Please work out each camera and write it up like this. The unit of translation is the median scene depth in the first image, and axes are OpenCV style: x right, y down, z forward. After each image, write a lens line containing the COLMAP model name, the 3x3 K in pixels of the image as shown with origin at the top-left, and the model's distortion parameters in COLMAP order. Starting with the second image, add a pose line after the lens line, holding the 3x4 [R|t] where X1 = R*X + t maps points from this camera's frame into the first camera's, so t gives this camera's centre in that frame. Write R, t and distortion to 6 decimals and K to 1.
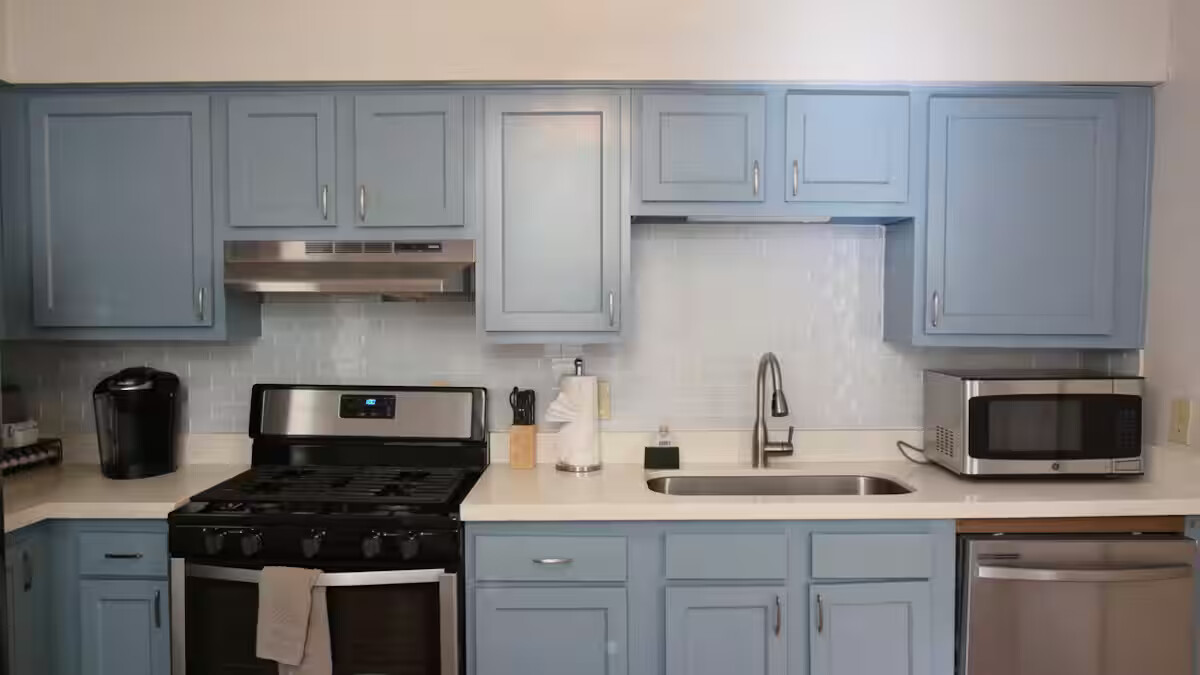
lens RADIAL K [[854.0, 0, 600.0], [0, 854.0, 337.5], [0, 0, 1]] dist [-0.021363, 0.001017]
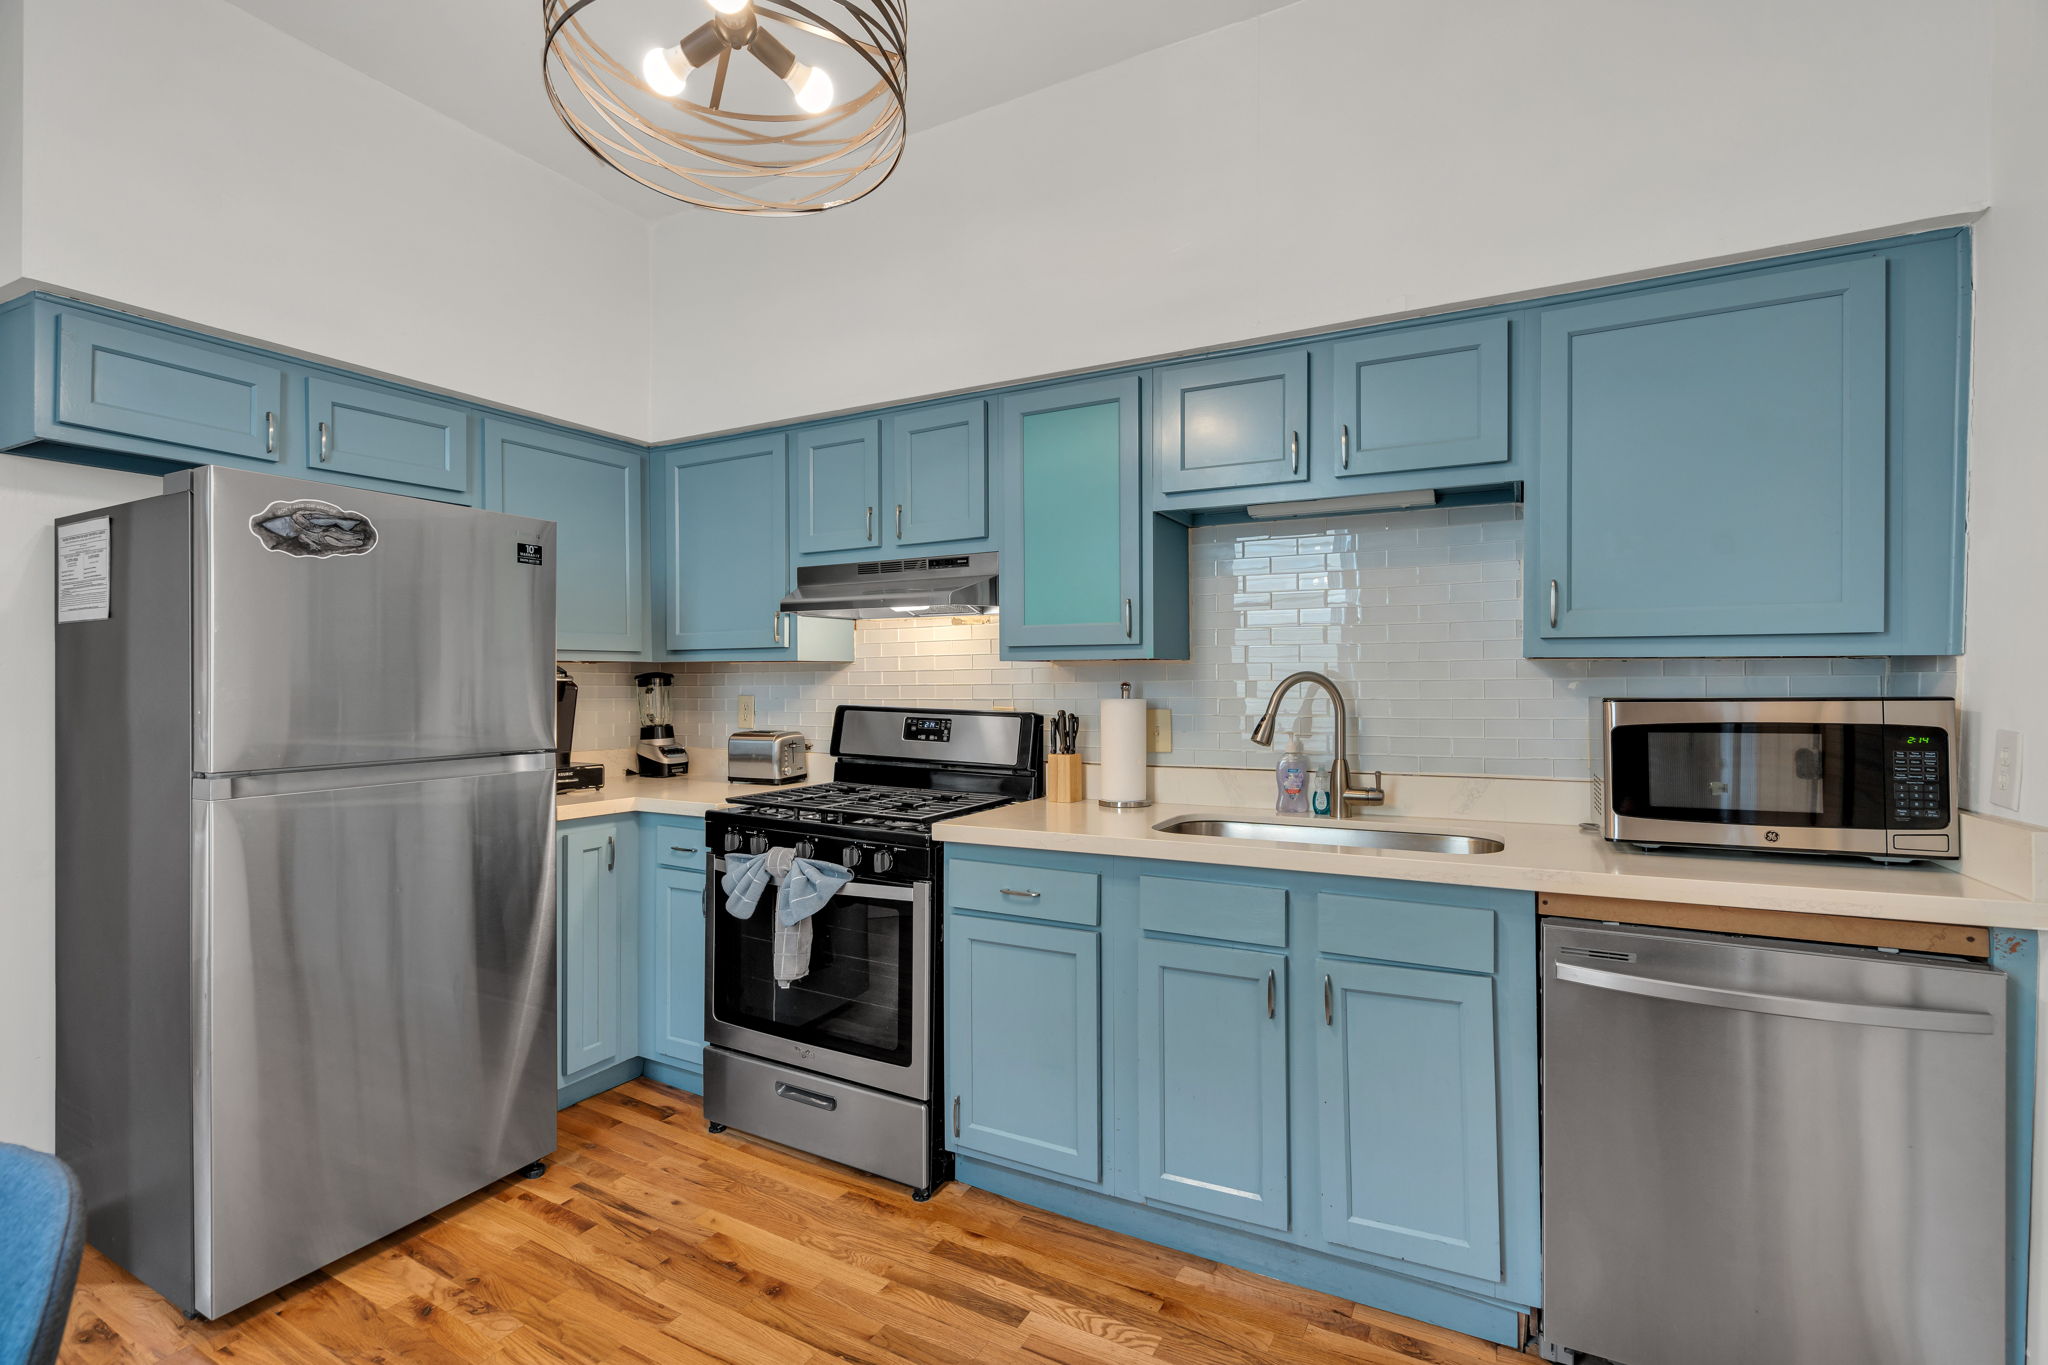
lens RADIAL K [[907.1, 0, 1024.0], [0, 907.1, 682.5], [0, 0, 1]] dist [-0.017203, -0.000361]
pose [[0.885139, -0.003859, -0.465310, 0.340614], [-0.009121, 0.999630, -0.025642, 0.056127], [0.465237, 0.026941, 0.884776, 0.128595]]
